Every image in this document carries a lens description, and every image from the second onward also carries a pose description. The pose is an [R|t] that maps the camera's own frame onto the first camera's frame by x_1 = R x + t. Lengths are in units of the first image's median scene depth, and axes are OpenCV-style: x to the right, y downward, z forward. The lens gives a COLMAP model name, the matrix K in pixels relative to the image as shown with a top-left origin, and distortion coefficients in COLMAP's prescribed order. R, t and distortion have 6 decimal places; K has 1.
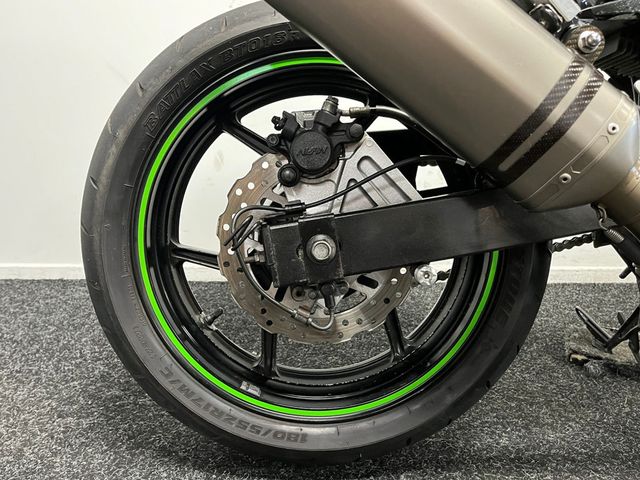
lens RADIAL K [[528.7, 0, 320.9], [0, 528.7, 238.4], [0, 0, 1]] dist [0.057424, -0.076508]
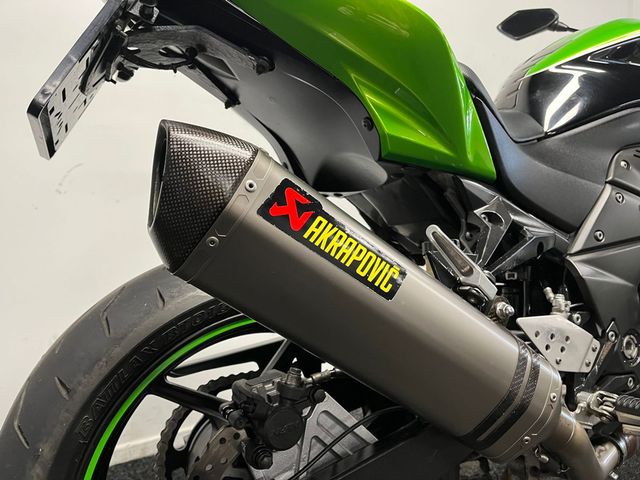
lens RADIAL K [[492.9, 0, 321.2], [0, 492.9, 245.6], [0, 0, 1]] dist [0.032515, -0.011110]
pose [[0.897538, -0.092062, 0.431219, -0.292273], [0.146118, 0.984803, -0.093880, -0.368484], [-0.416023, 0.147269, 0.897350, 0.084447]]
